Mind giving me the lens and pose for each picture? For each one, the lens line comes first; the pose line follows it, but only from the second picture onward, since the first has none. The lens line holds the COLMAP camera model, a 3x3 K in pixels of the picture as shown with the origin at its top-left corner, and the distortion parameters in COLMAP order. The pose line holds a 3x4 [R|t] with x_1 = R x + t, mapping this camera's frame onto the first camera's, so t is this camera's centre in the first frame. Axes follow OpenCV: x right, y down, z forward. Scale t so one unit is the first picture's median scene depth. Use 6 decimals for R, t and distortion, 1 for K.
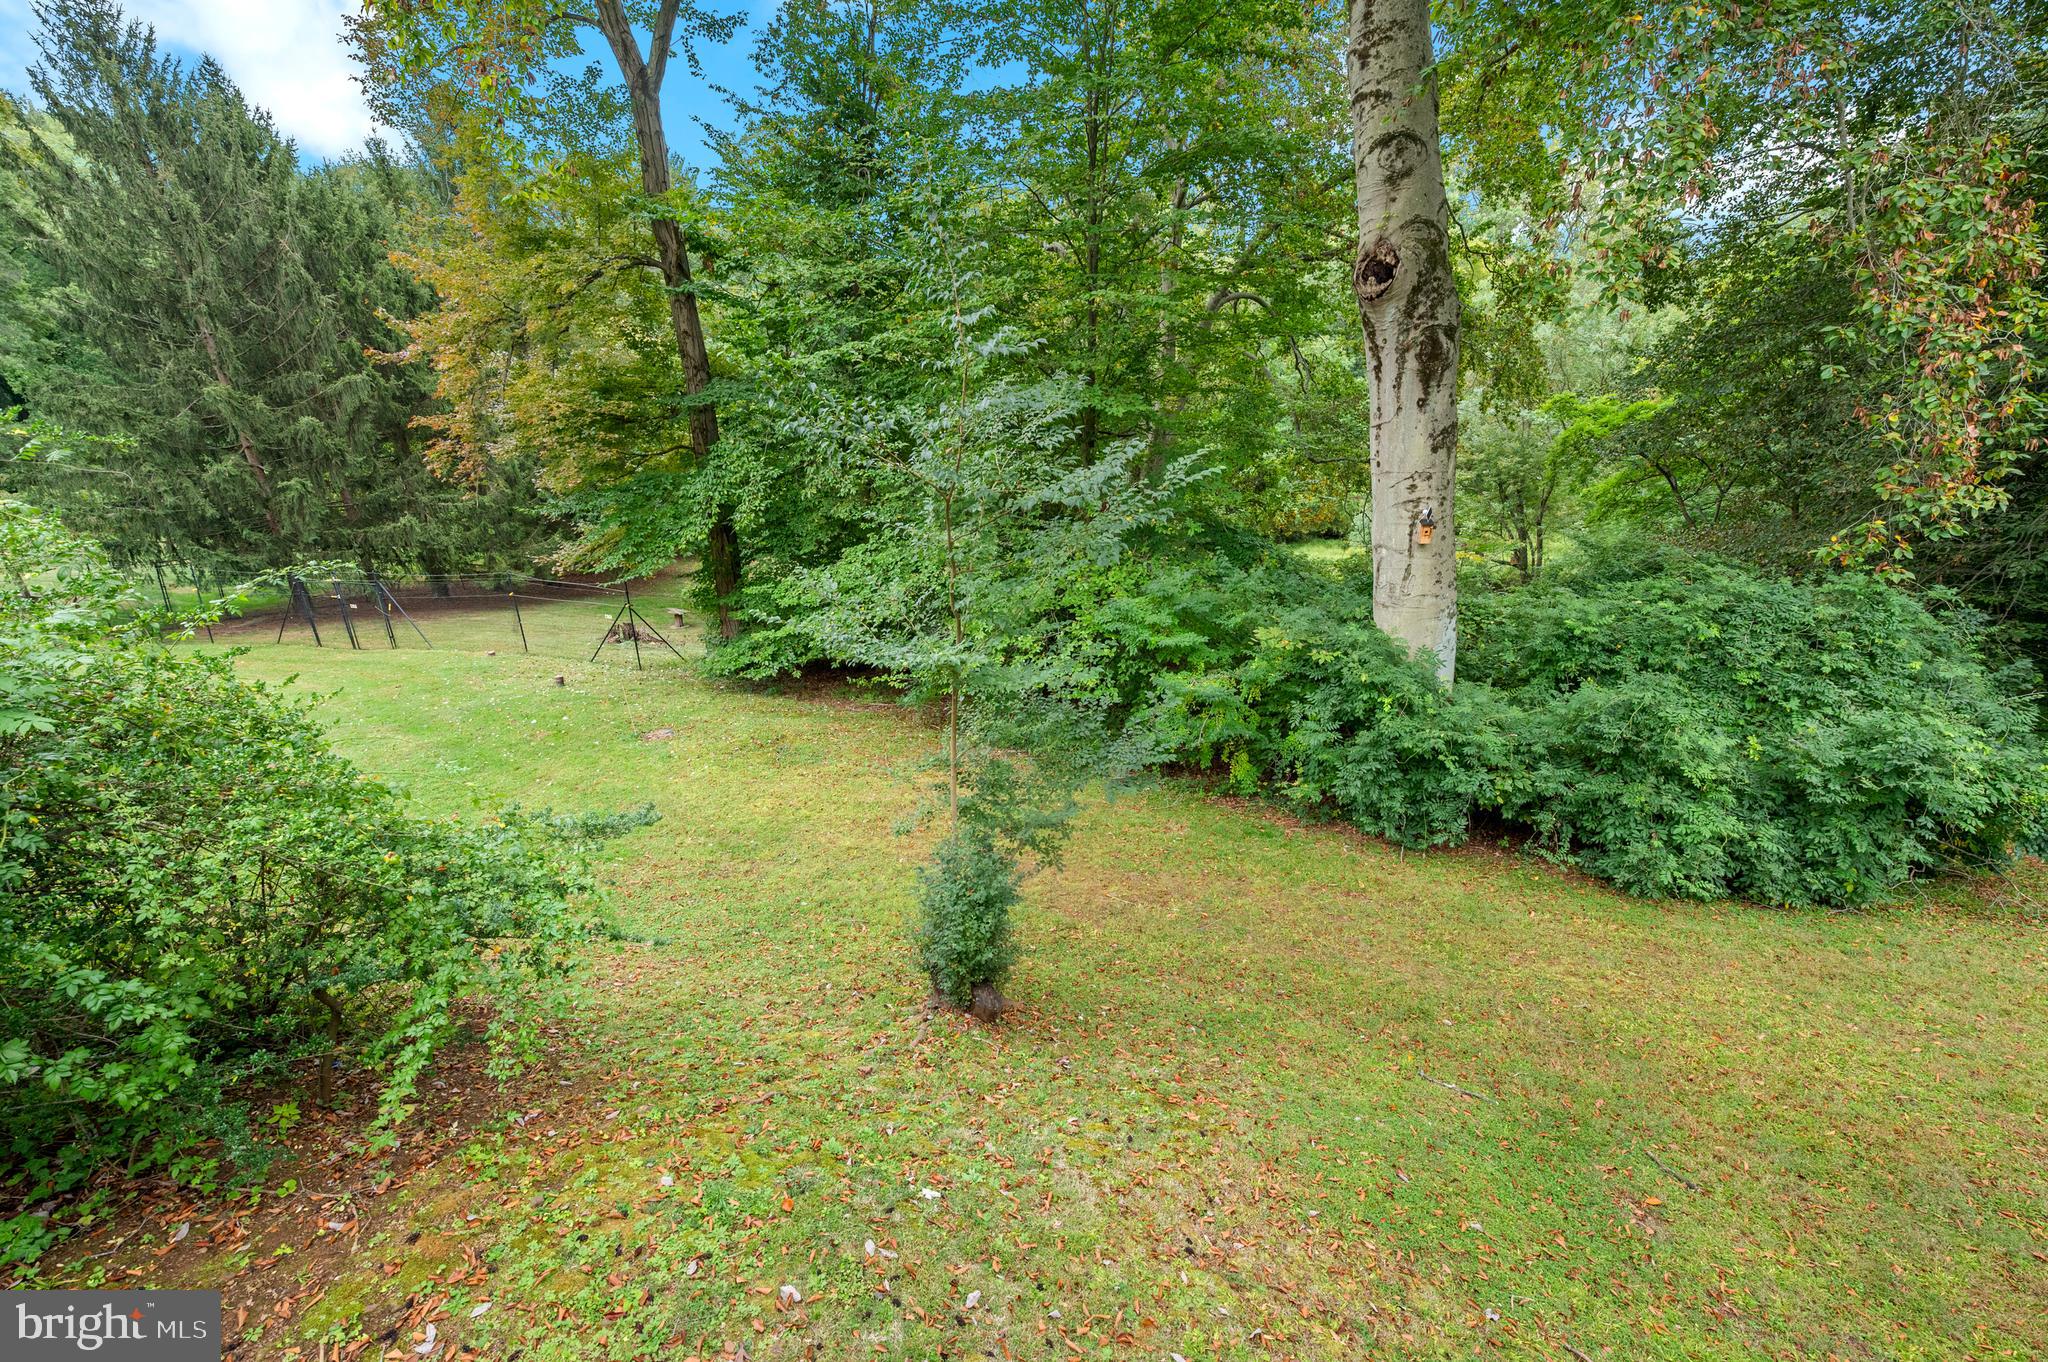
lens RADIAL K [[834.9, 0, 1024.0], [0, 834.9, 681.0], [0, 0, 1]] dist [0.001372, 0.000219]
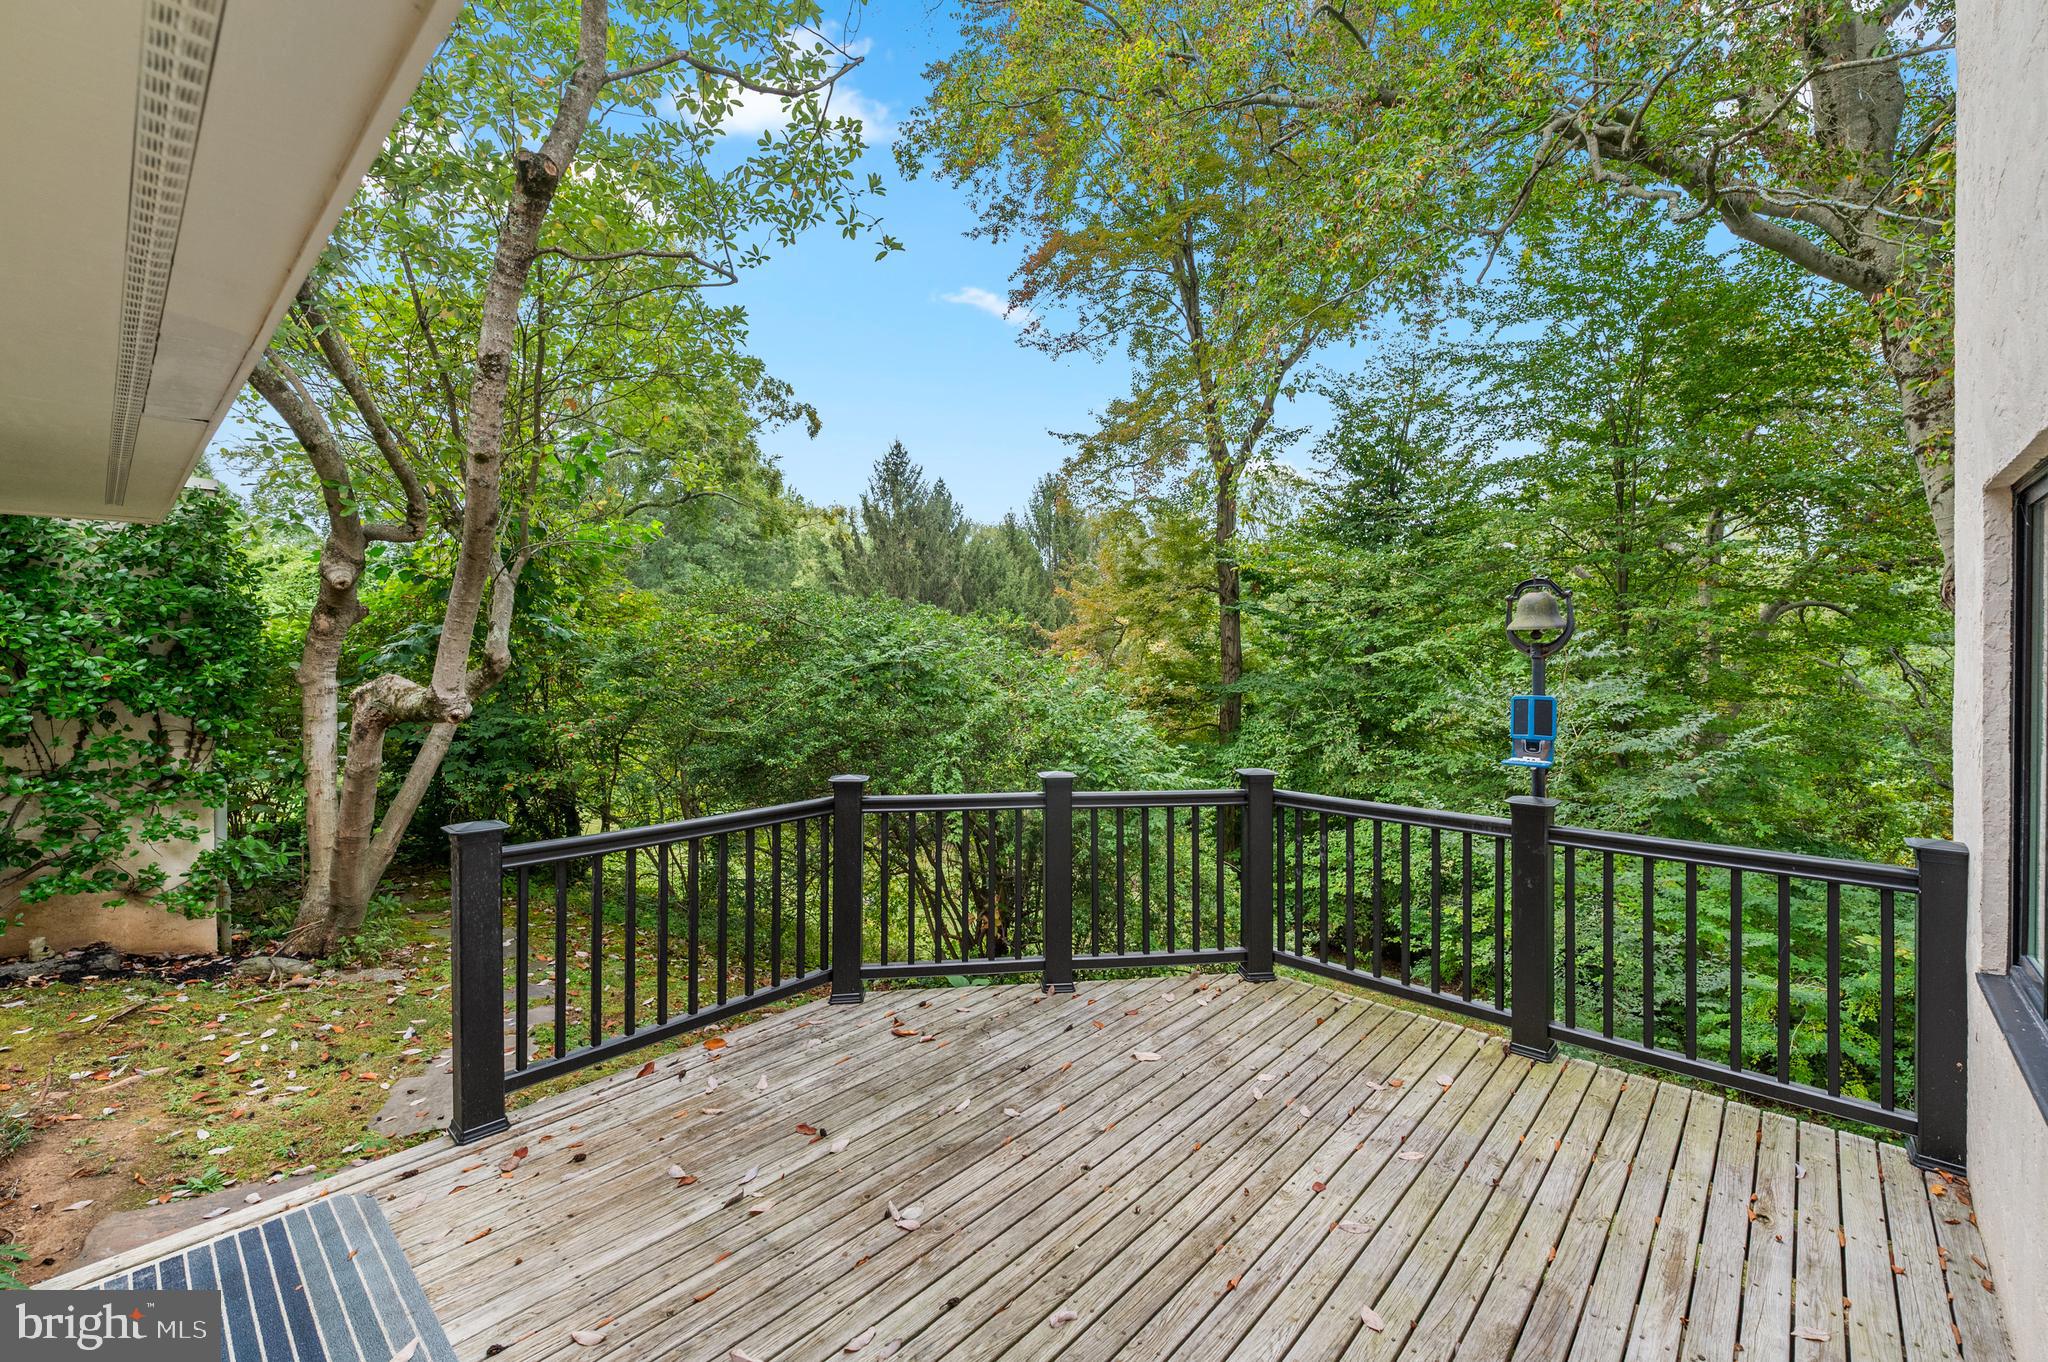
lens RADIAL K [[854.4, 0, 1023.8], [0, 854.4, 644.1], [0, 0, 1]] dist [0.001825, 0.000353]
pose [[0.871208, 0.009853, -0.490815, -0.045019], [-0.193989, 0.925337, -0.325759, 0.083163], [0.450960, 0.379017, 0.808073, -0.207050]]
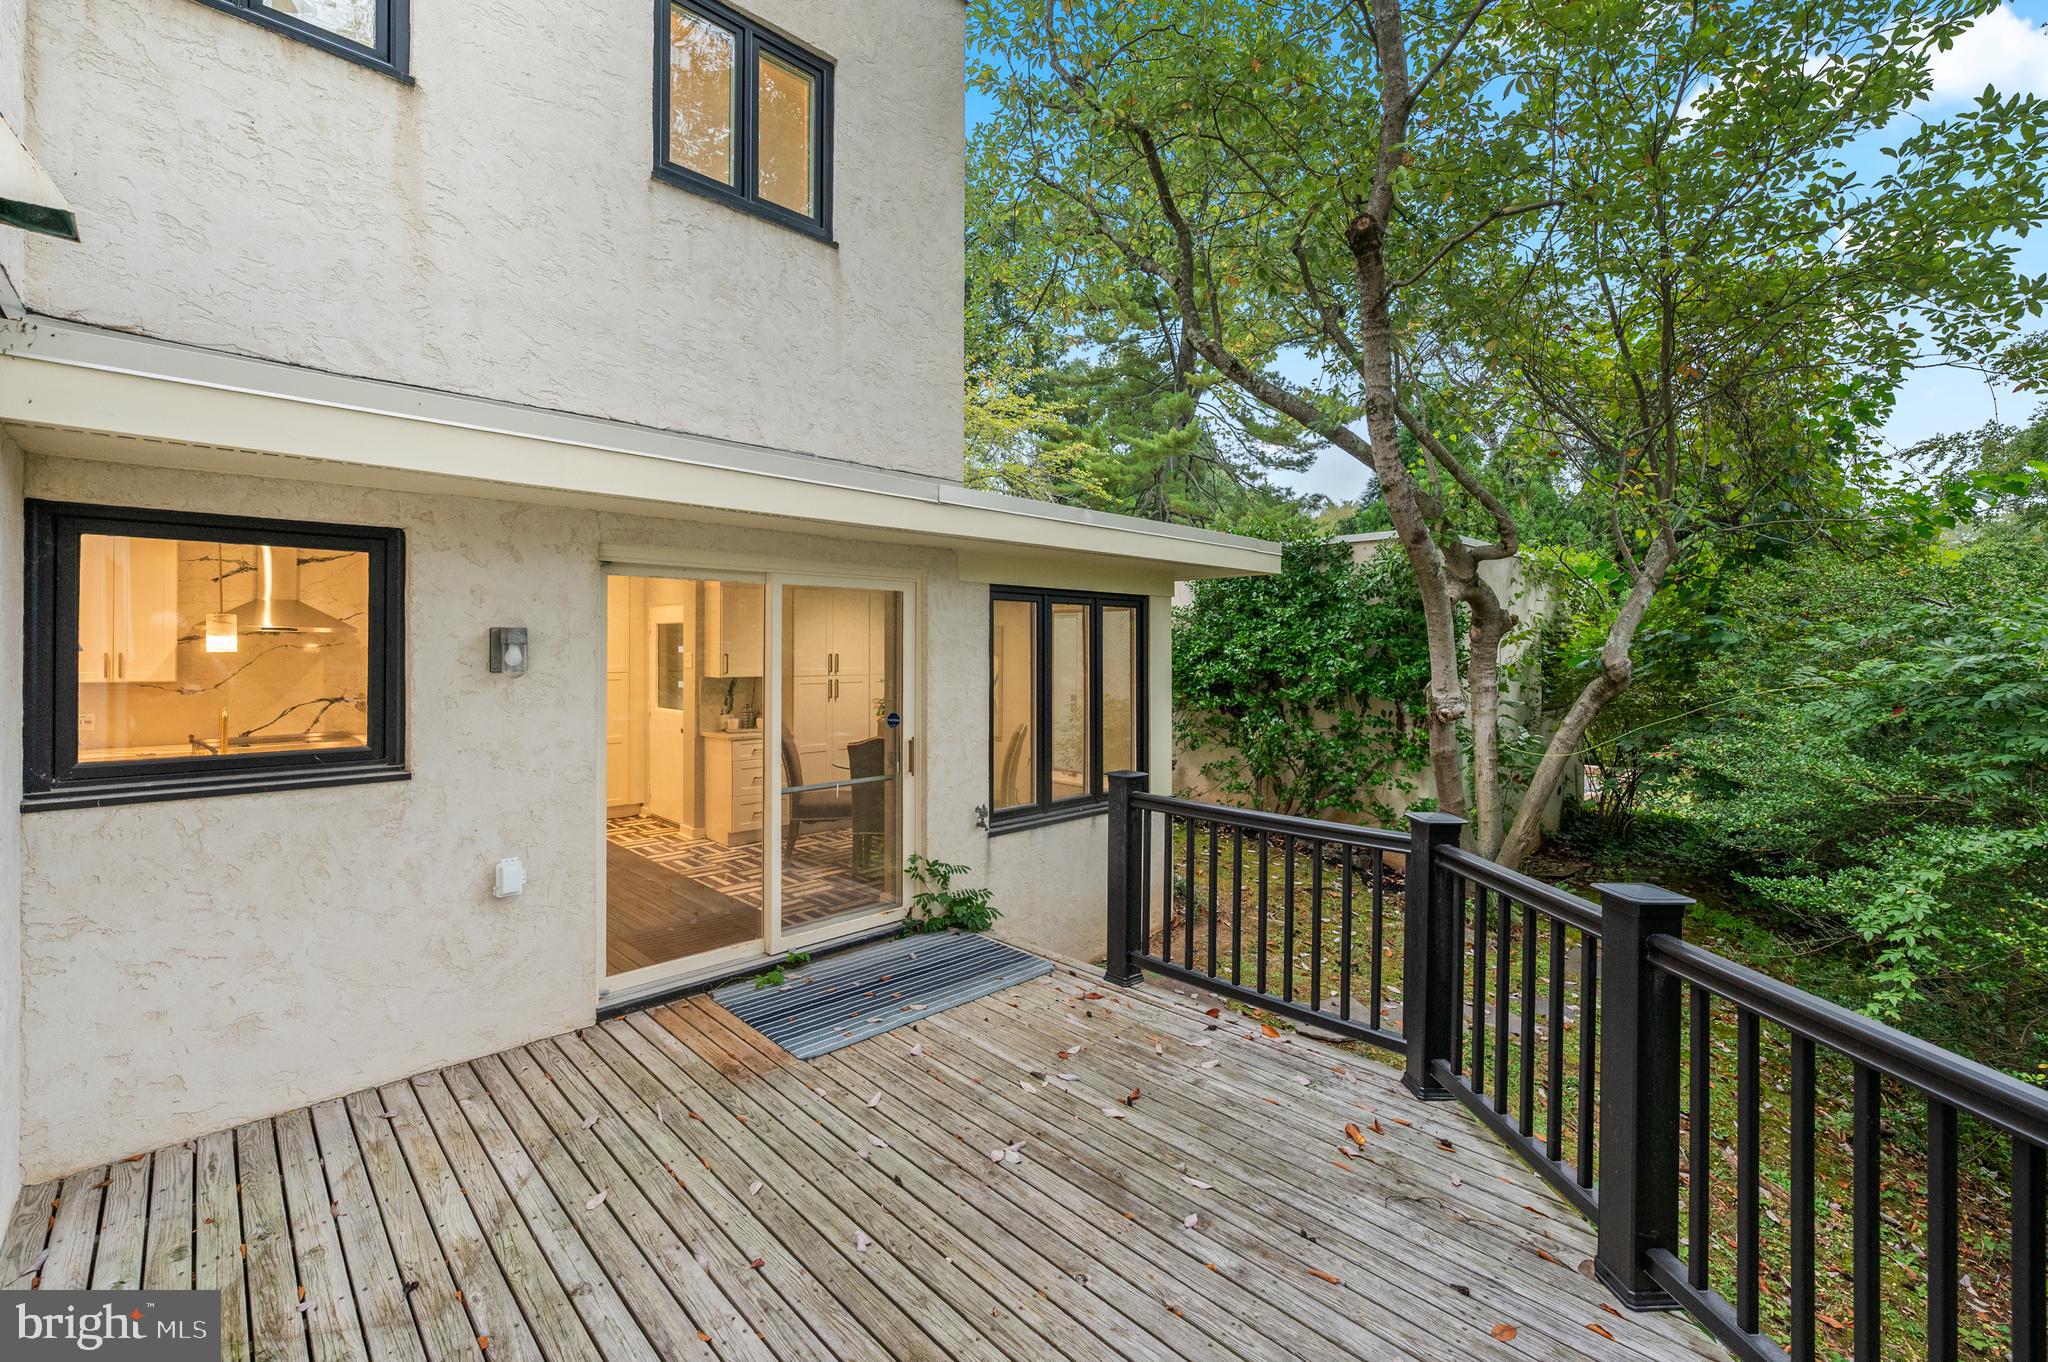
lens RADIAL K [[834.9, 0, 1024.0], [0, 834.9, 681.0], [0, 0, 1]] dist [0.001372, 0.000219]
pose [[-0.529981, 0.039597, -0.847084, 0.128705], [-0.314490, 0.918500, 0.239697, -0.224894], [0.787538, 0.393434, -0.474335, 0.549336]]
